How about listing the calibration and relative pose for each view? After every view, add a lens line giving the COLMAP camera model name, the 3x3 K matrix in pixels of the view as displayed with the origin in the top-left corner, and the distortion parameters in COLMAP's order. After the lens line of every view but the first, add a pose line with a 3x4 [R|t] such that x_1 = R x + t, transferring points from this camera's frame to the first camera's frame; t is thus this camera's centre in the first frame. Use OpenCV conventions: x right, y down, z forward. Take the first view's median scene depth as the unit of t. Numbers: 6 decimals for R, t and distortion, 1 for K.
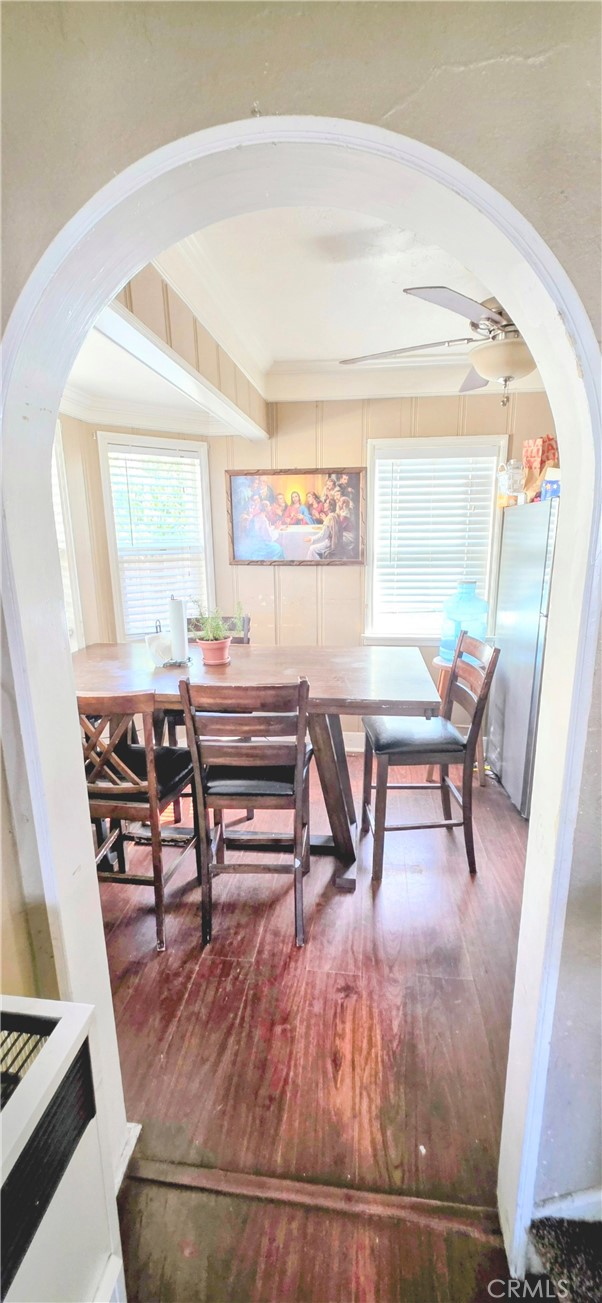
lens RADIAL K [[517.8, 0, 307.4], [0, 517.8, 650.9], [0, 0, 1]] dist [0.000009, -0.000108]
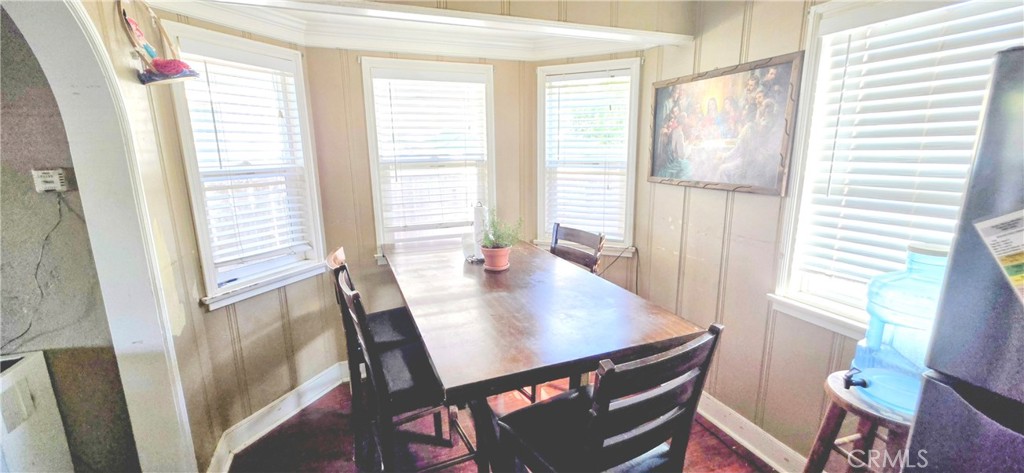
lens RADIAL K [[406.9, 0, 513.9], [0, 406.9, 233.2], [0, 0, 1]] dist [0.000009, -0.000108]
pose [[0.476085, 0.182563, -0.860241, 0.420471], [-0.199320, 0.975157, 0.096640, -0.101428], [0.856513, 0.125454, 0.500646, 0.443001]]
